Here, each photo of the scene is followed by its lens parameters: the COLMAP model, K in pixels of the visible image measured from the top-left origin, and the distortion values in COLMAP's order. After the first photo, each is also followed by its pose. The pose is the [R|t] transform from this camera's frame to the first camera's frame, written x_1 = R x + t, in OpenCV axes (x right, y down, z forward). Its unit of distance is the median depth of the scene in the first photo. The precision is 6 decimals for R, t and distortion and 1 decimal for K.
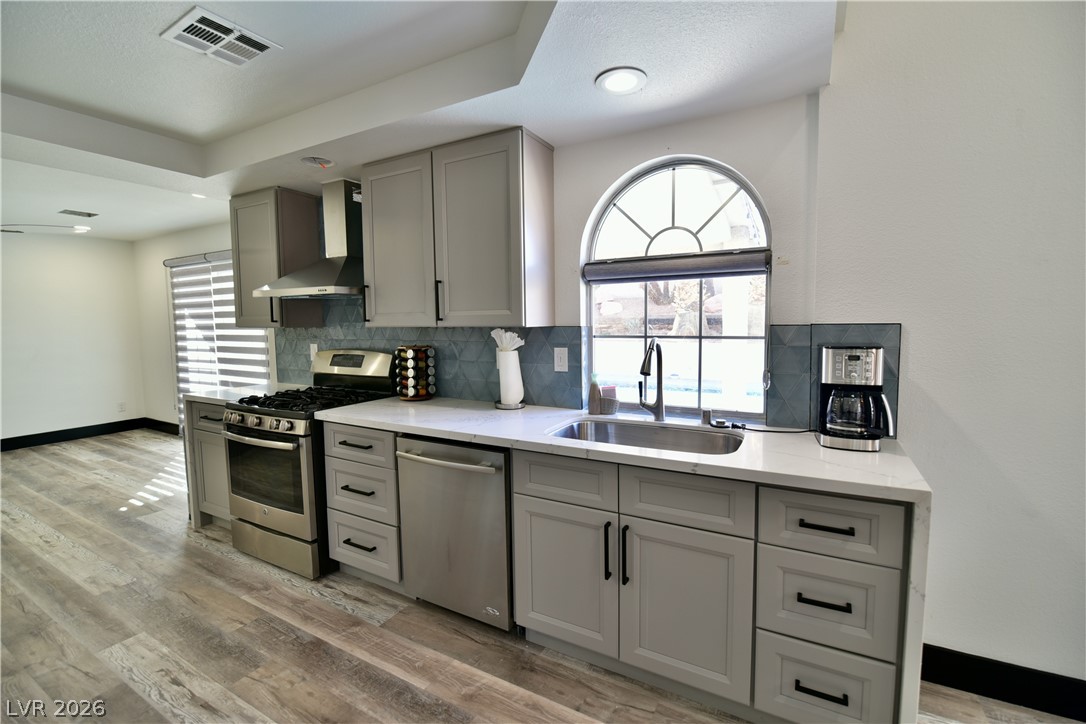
lens RADIAL K [[471.2, 0, 548.2], [0, 471.2, 357.4], [0, 0, 1]] dist [-0.006410, -0.007844]
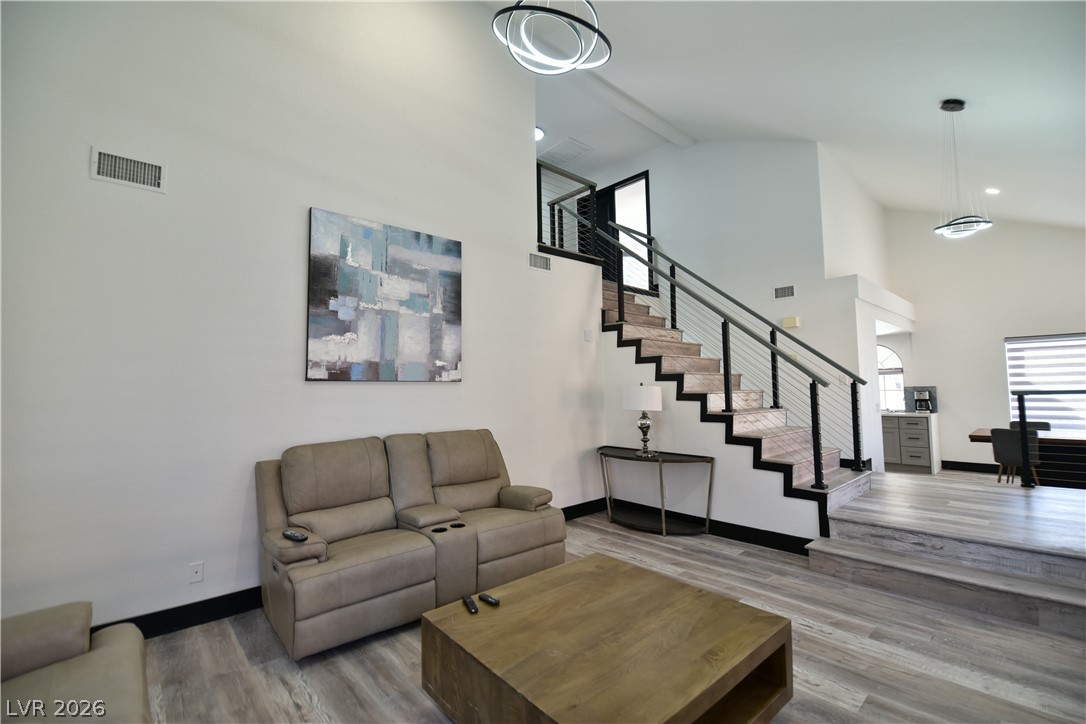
lens RADIAL K [[471.2, 0, 548.2], [0, 471.2, 357.4], [0, 0, 1]] dist [-0.006410, -0.007844]
pose [[0.945604, -0.025304, -0.324333, -1.030030], [-0.019109, 0.990929, -0.133022, 0.254454], [0.324757, 0.131984, 0.936543, -3.516510]]
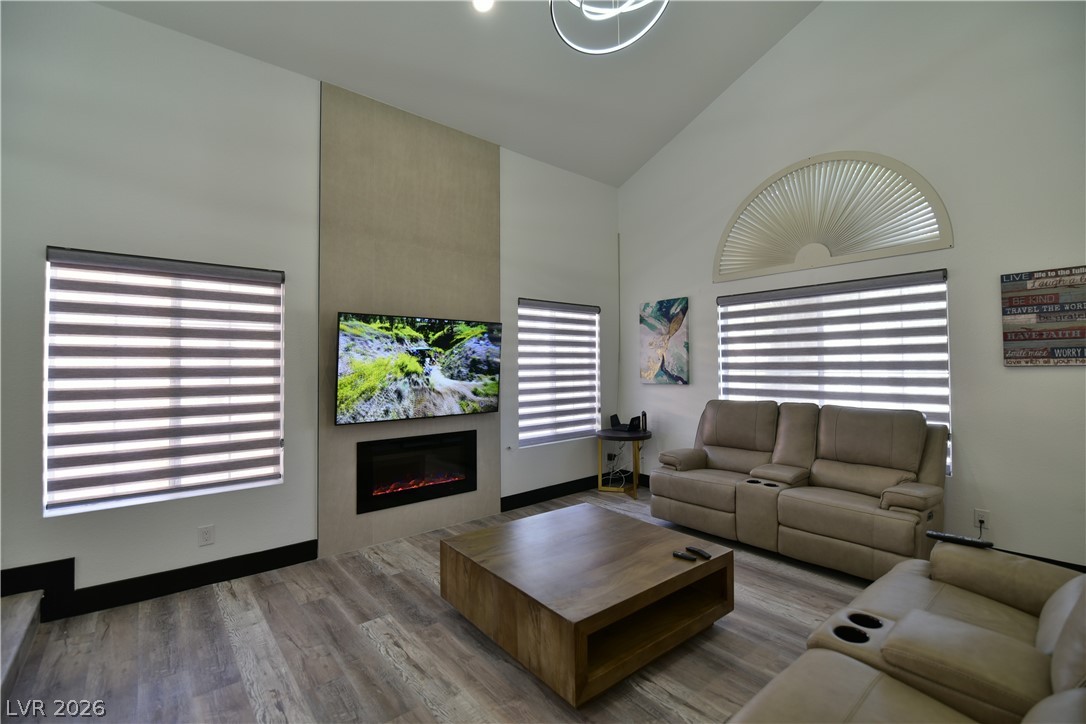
lens RADIAL K [[471.2, 0, 548.2], [0, 471.2, 357.4], [0, 0, 1]] dist [-0.006410, -0.007844]
pose [[-0.933938, 0.021638, 0.356778, -1.604305], [0.042817, 0.997751, 0.051570, 0.106822], [-0.354860, 0.063439, -0.932765, -1.413503]]
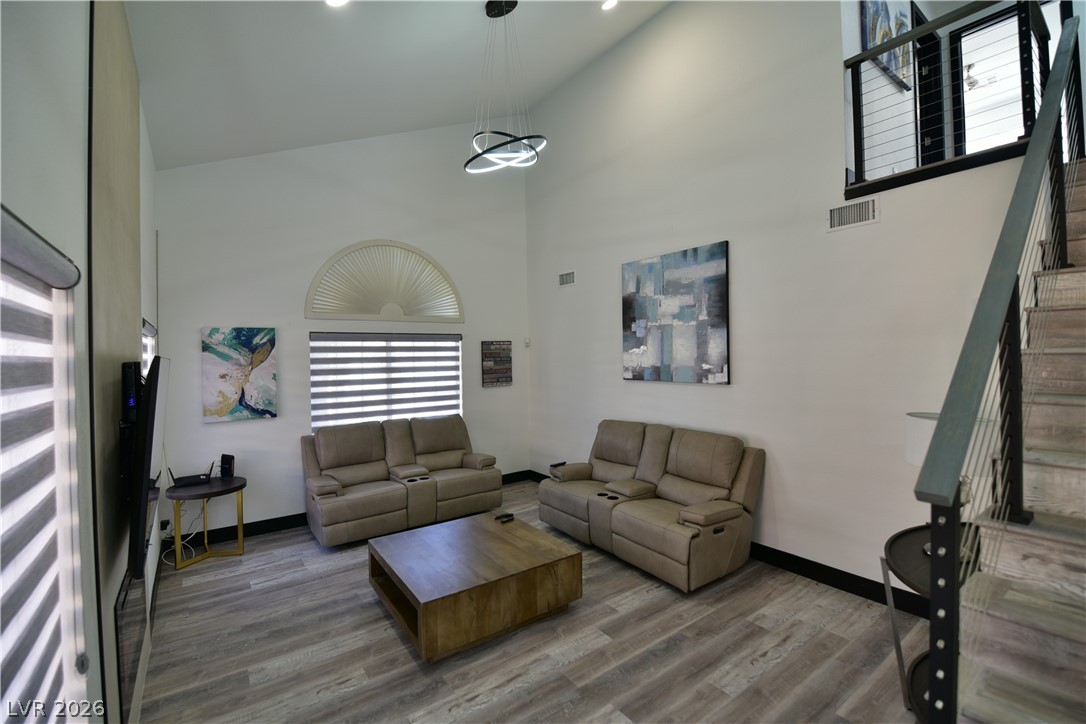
lens RADIAL K [[469.6, 0, 545.8], [0, 469.6, 357.3], [0, 0, 1]] dist [-0.006687, -0.008360]
pose [[-0.422971, 0.018907, -0.905946, 0.040293], [-0.047155, 0.997968, 0.042843, -0.054712], [0.904915, 0.060841, -0.421220, -1.683780]]
